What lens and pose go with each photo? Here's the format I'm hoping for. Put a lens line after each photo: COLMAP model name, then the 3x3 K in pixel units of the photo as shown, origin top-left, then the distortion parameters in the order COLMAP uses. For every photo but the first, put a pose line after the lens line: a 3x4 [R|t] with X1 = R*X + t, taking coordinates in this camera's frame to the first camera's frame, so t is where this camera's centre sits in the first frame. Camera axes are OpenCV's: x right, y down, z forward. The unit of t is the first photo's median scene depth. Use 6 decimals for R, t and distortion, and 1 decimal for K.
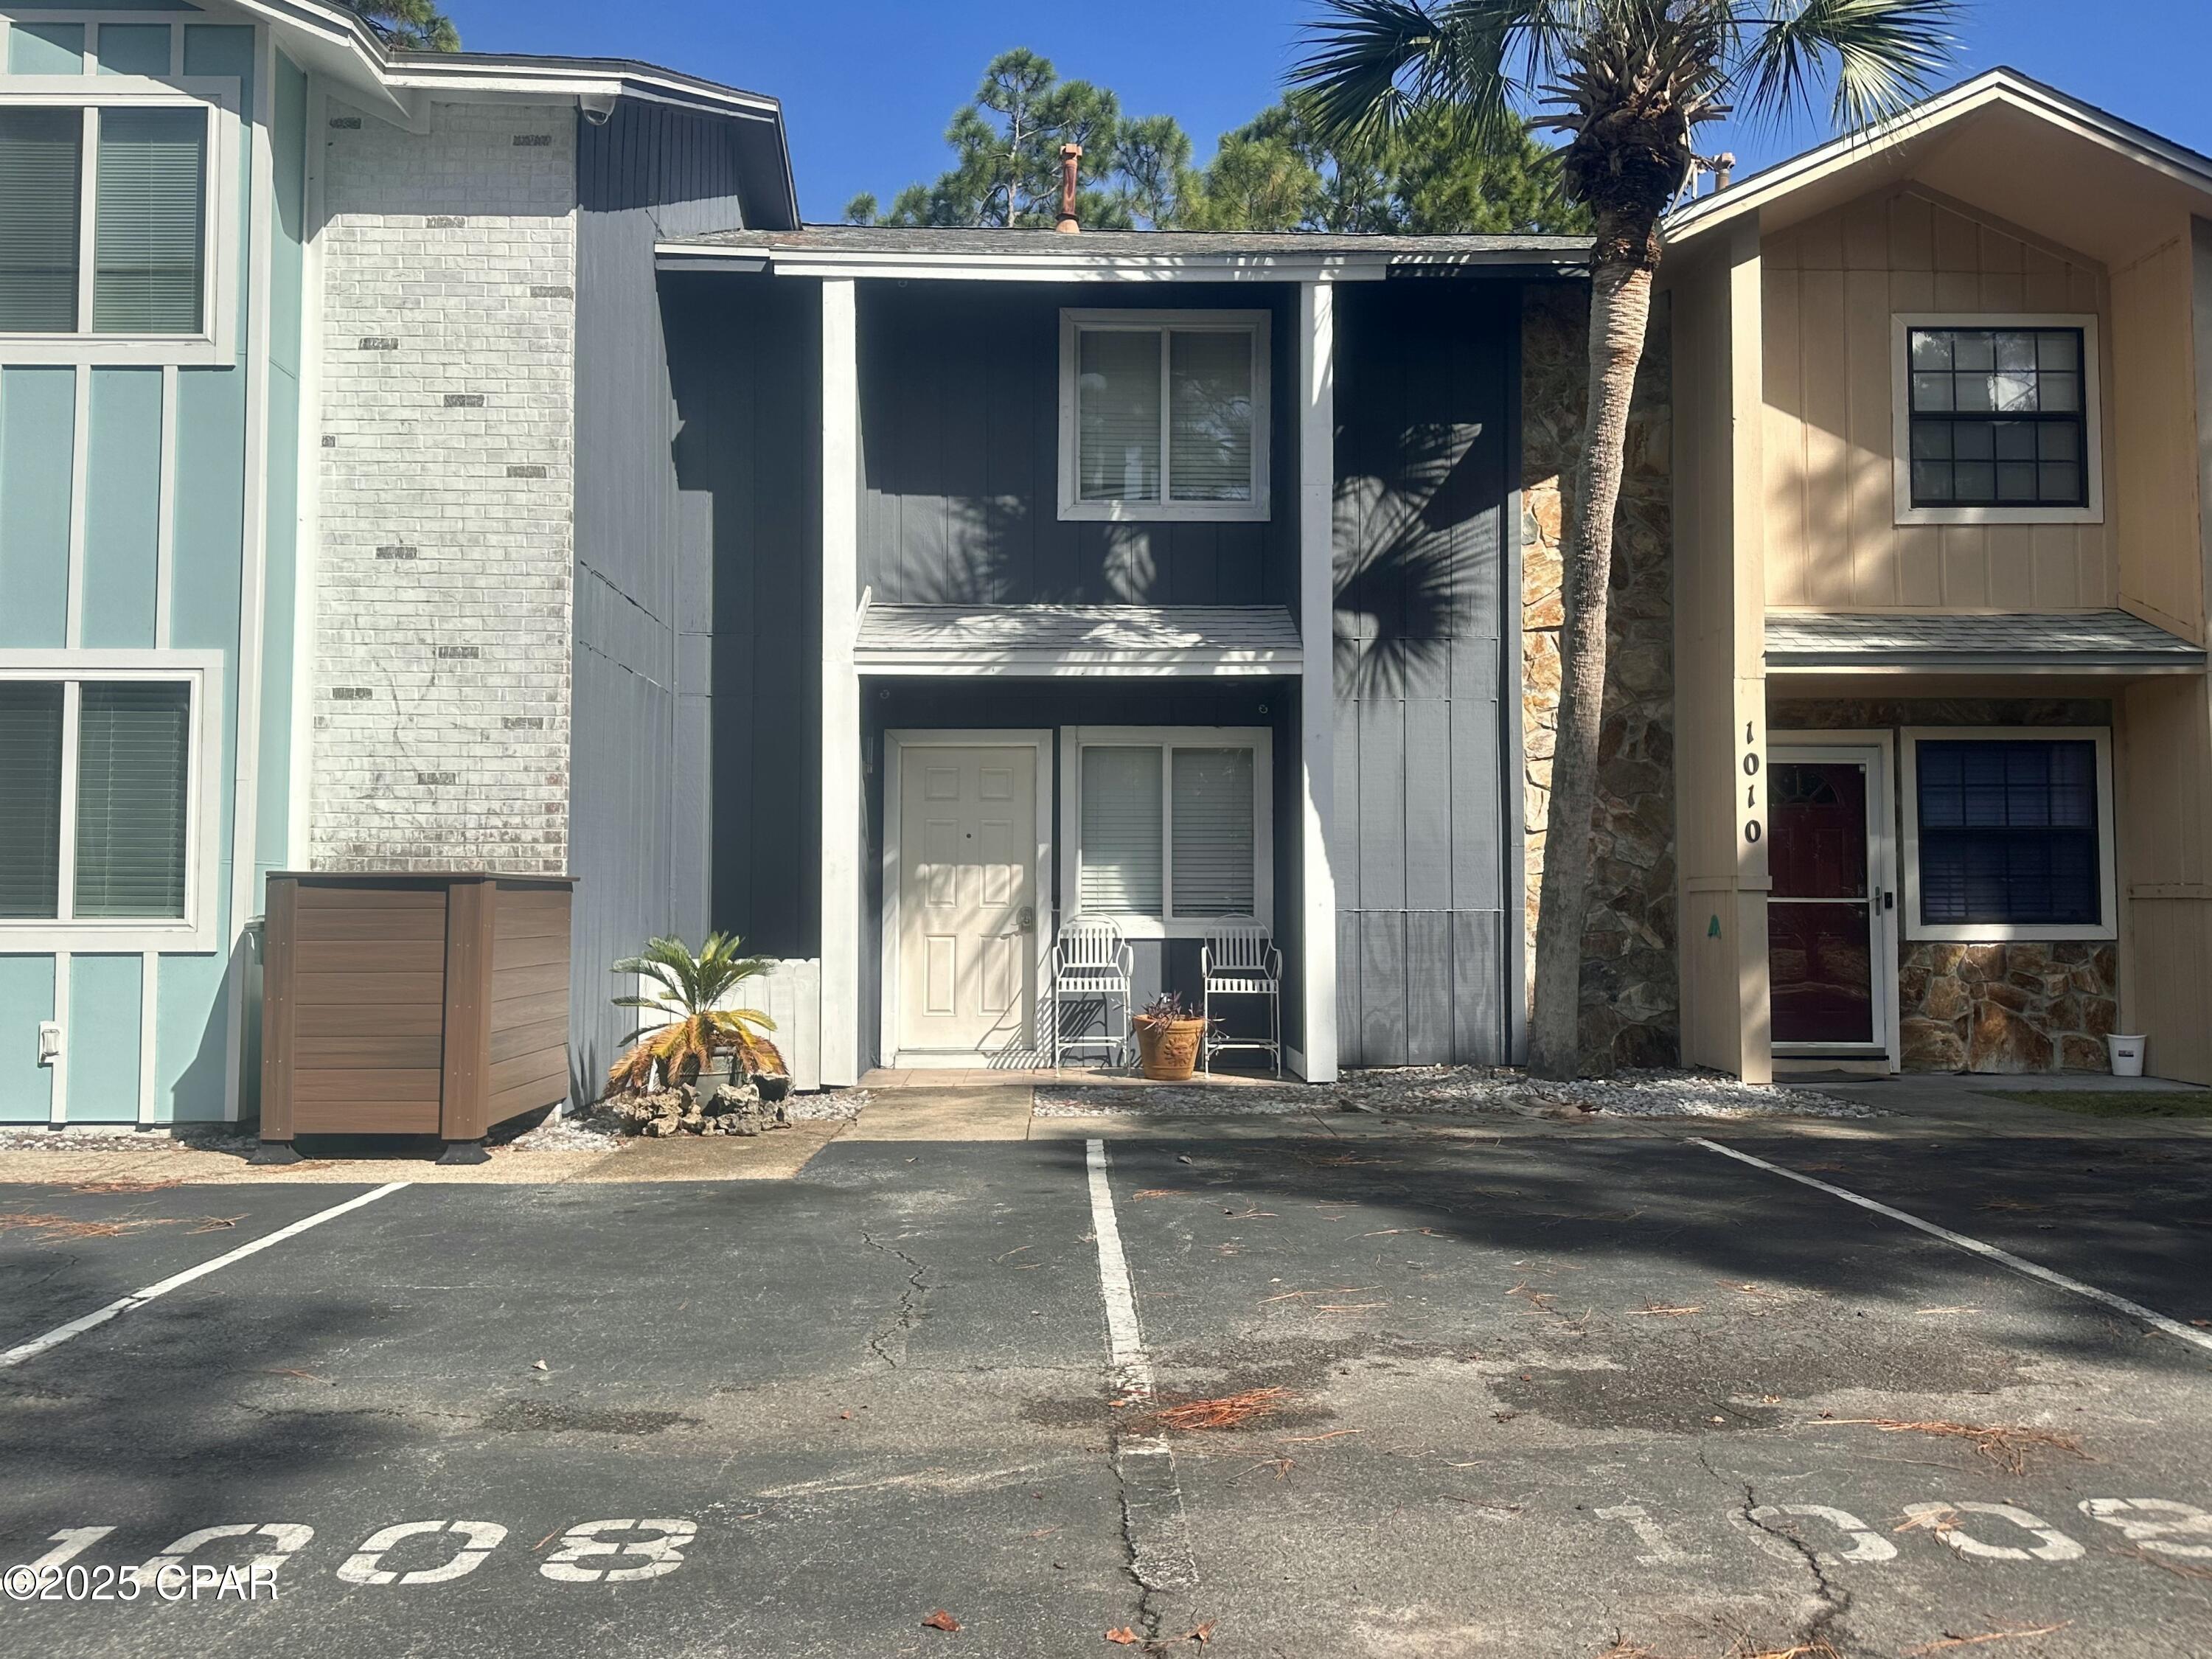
lens RADIAL K [[1802.7, 0, 1102.3], [0, 1802.7, 835.1], [0, 0, 1]] dist [0.078435, -0.003134]
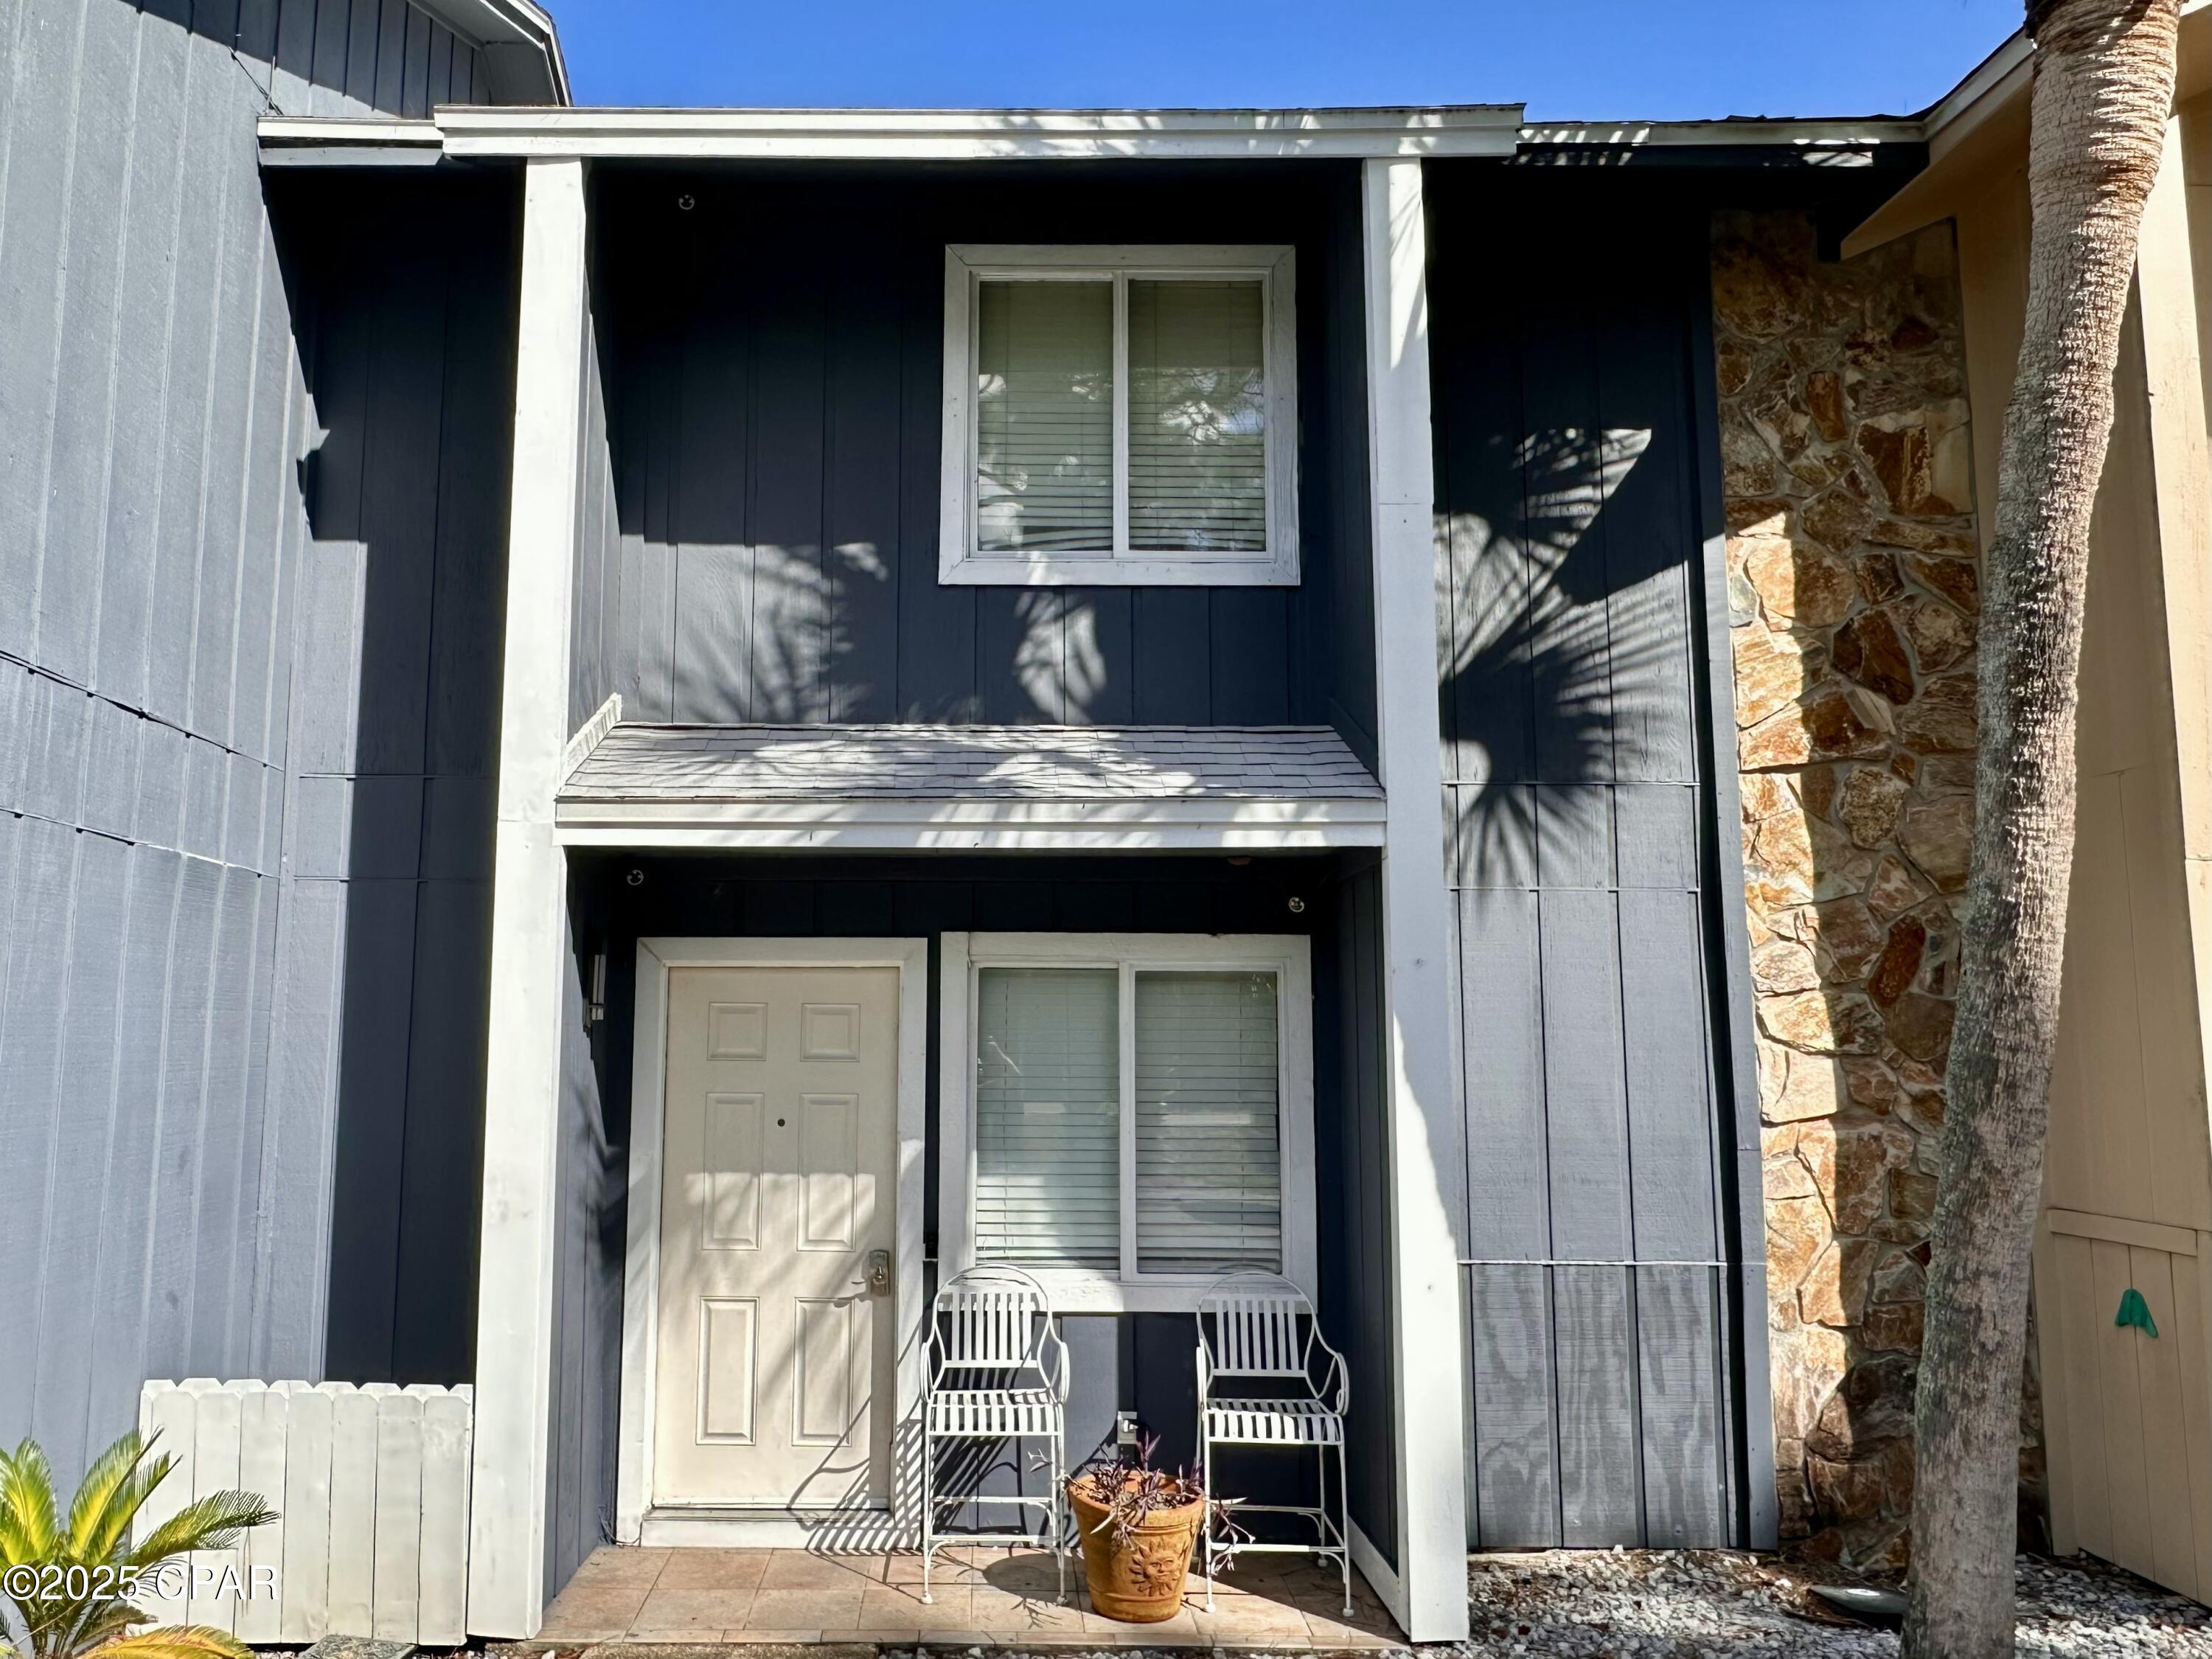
lens RADIAL K [[1545.3, 0, 1101.8], [0, 1545.3, 824.6], [0, 0, 1]] dist [0.006762, 0.002609]
pose [[0.998667, 0.001803, 0.051584, 0.002470], [0.003004, 0.995666, -0.092948, -0.050440], [-0.051528, 0.092979, 0.994334, 0.517231]]
